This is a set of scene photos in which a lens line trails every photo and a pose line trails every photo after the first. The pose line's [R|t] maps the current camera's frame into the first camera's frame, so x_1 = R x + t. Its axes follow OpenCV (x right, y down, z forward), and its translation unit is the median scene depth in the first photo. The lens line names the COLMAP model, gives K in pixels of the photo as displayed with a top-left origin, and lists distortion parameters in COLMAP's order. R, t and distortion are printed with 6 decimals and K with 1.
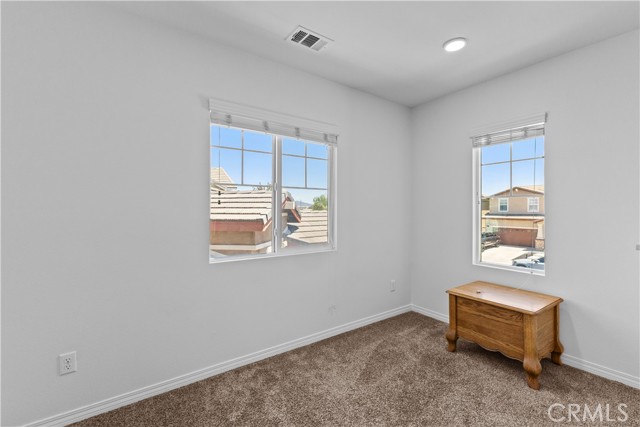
lens RADIAL K [[281.2, 0, 320.1], [0, 281.2, 212.5], [0, 0, 1]] dist [0.008913, -0.002114]
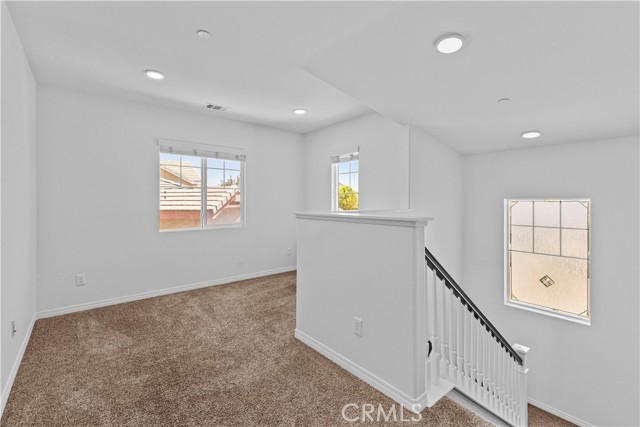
lens RADIAL K [[281.2, 0, 319.7], [0, 281.2, 206.5], [0, 0, 1]] dist [0.008913, -0.002114]
pose [[0.996580, -0.002921, 0.082576, 0.399710], [0.002594, 0.999988, 0.004072, 0.012970], [-0.082587, -0.003843, 0.996576, -0.727169]]
